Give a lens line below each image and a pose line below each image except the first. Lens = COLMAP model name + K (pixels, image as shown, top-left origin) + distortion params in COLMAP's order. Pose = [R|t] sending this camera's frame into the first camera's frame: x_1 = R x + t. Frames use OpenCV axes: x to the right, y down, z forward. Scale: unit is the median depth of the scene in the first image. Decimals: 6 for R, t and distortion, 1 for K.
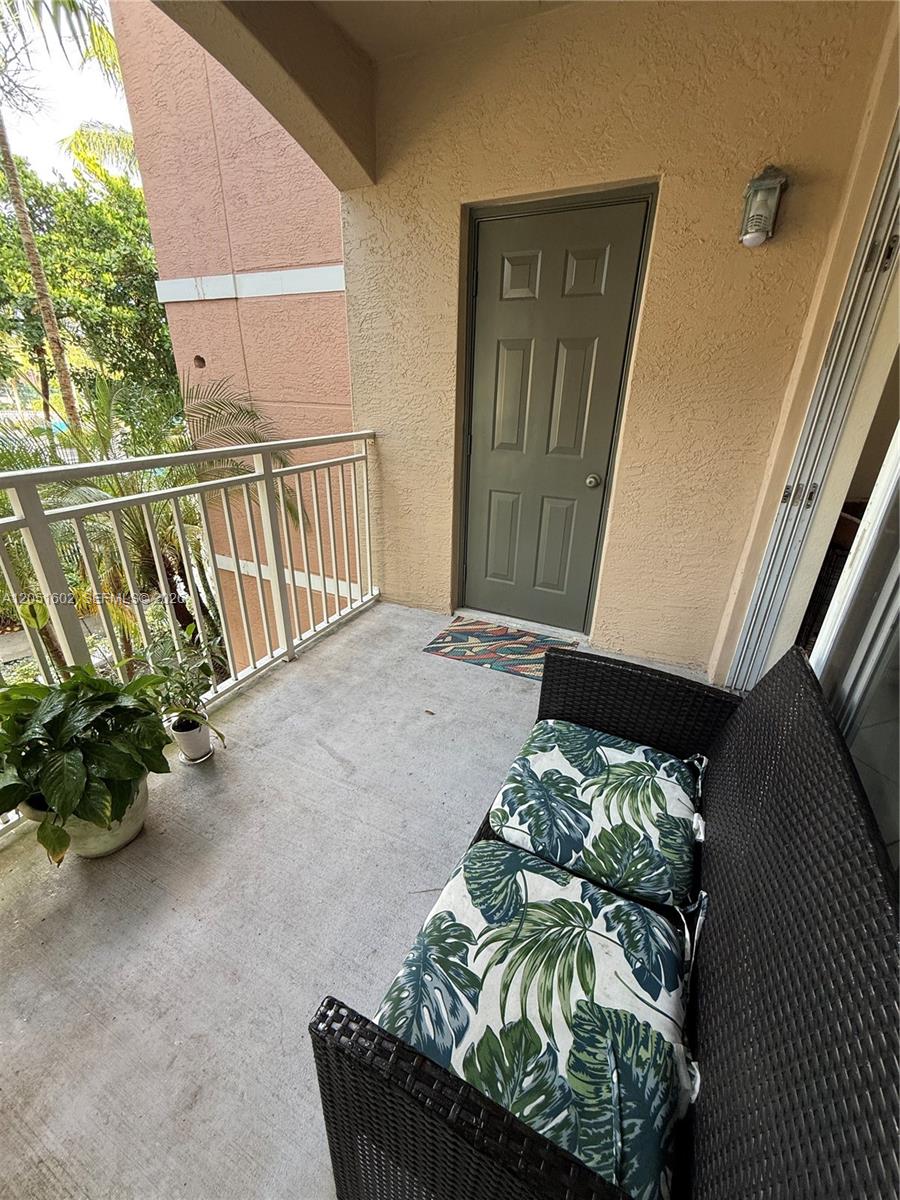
lens RADIAL K [[479.8, 0, 450.6], [0, 479.8, 594.4], [0, 0, 1]] dist [-0.000620, 0.000210]
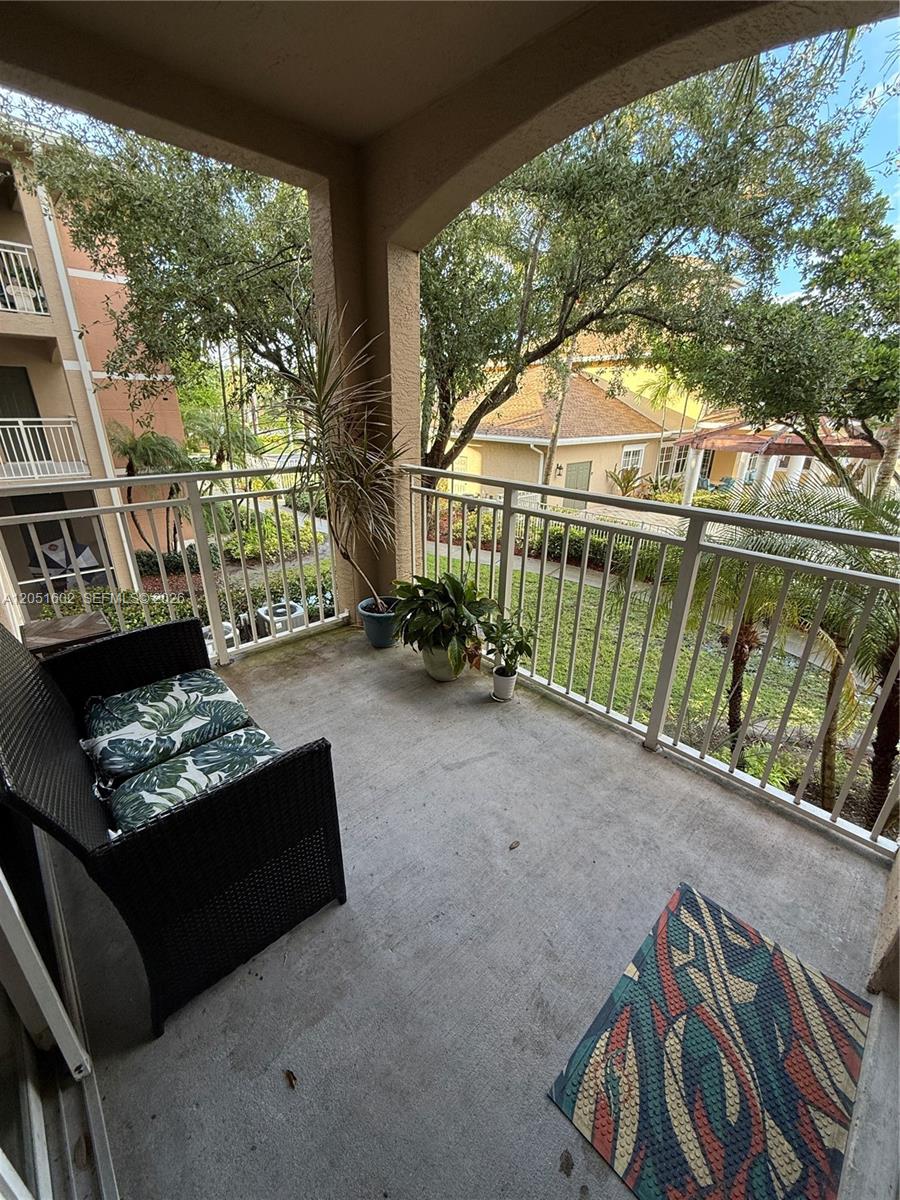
lens RADIAL K [[479.8, 0, 451.5], [0, 479.8, 596.4], [0, 0, 1]] dist [-0.000620, 0.000210]
pose [[-0.347728, 0.322106, -0.880530, 1.002896], [-0.394960, 0.801423, 0.449141, -0.714633], [0.850348, 0.503953, -0.151458, 1.488504]]
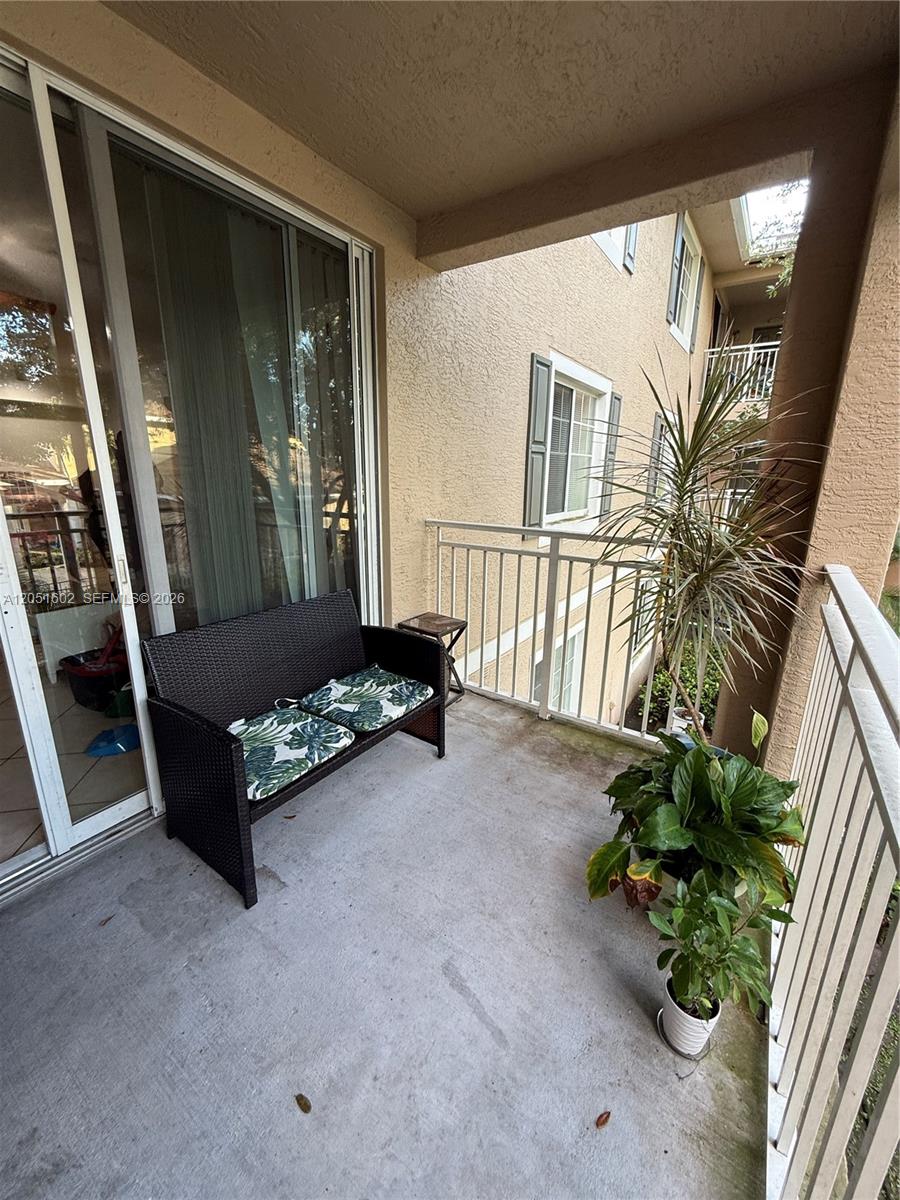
lens RADIAL K [[479.8, 0, 448.9], [0, 479.8, 598.0], [0, 0, 1]] dist [-0.000620, 0.000210]
pose [[-0.988699, -0.072857, 0.131019, -0.403761], [0.024061, 0.785515, 0.618375, -0.874899], [-0.147970, 0.614540, -0.774884, 1.878882]]
